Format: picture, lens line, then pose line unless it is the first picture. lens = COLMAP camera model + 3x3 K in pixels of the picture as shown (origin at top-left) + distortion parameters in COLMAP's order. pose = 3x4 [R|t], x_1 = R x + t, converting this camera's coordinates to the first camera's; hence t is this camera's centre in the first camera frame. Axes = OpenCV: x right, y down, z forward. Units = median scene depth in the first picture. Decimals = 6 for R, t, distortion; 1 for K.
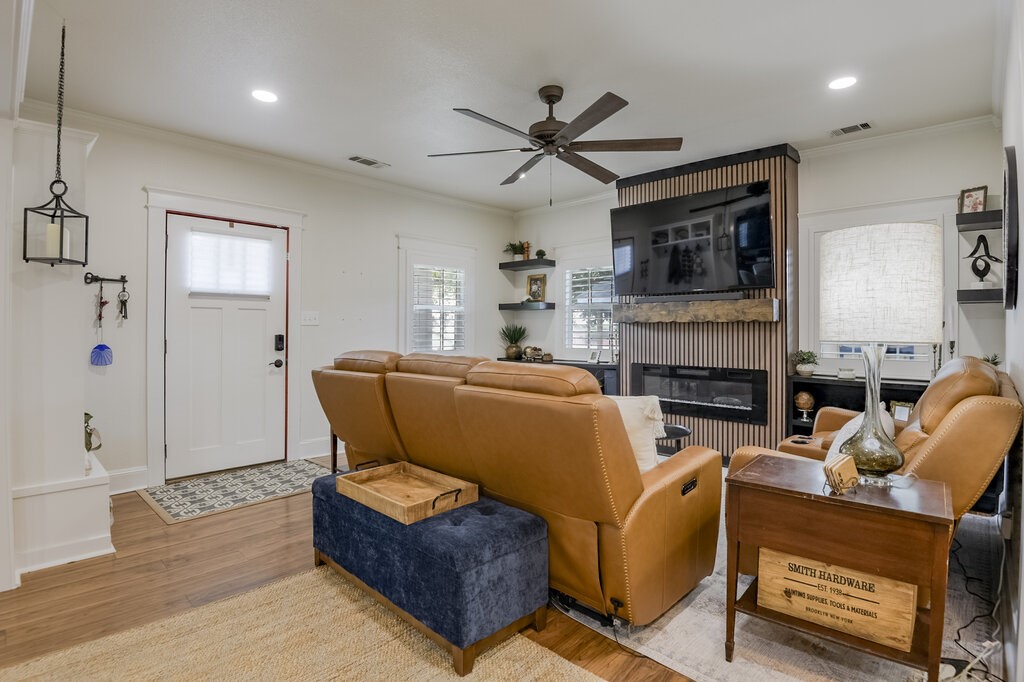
lens RADIAL K [[503.0, 0, 512.0], [0, 503.0, 341.0], [0, 0, 1]] dist [-0.002629, -0.020045]
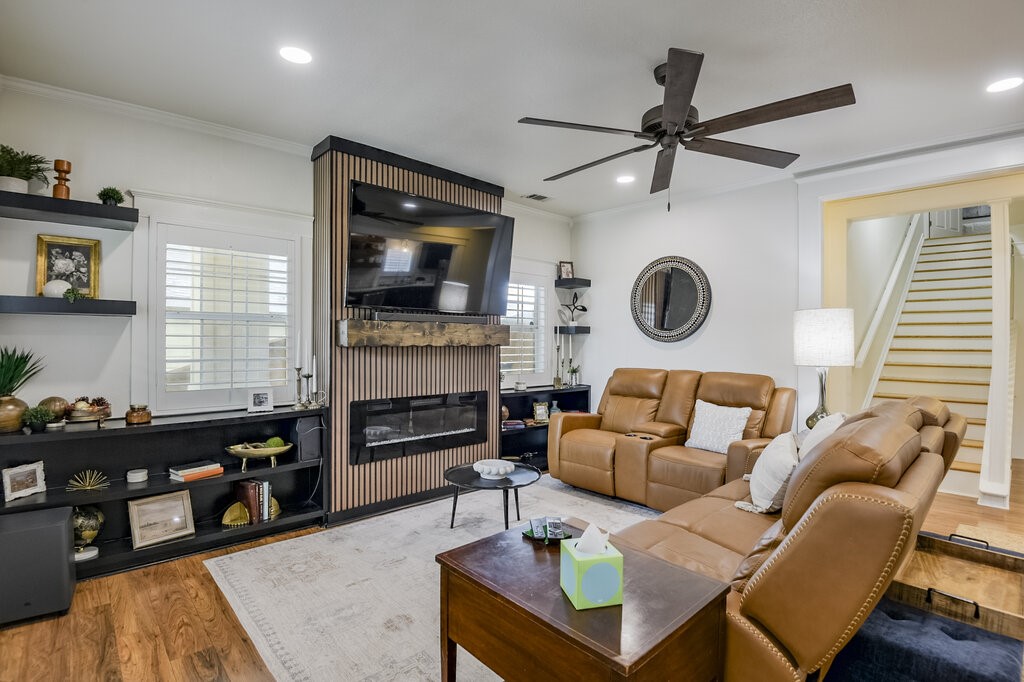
lens RADIAL K [[503.0, 0, 512.0], [0, 503.0, 341.0], [0, 0, 1]] dist [-0.002629, -0.020045]
pose [[0.052333, -0.001671, 0.998628, -0.512249], [0.018419, 0.999830, 0.000708, -0.043173], [-0.998460, 0.018357, 0.052354, 0.805374]]
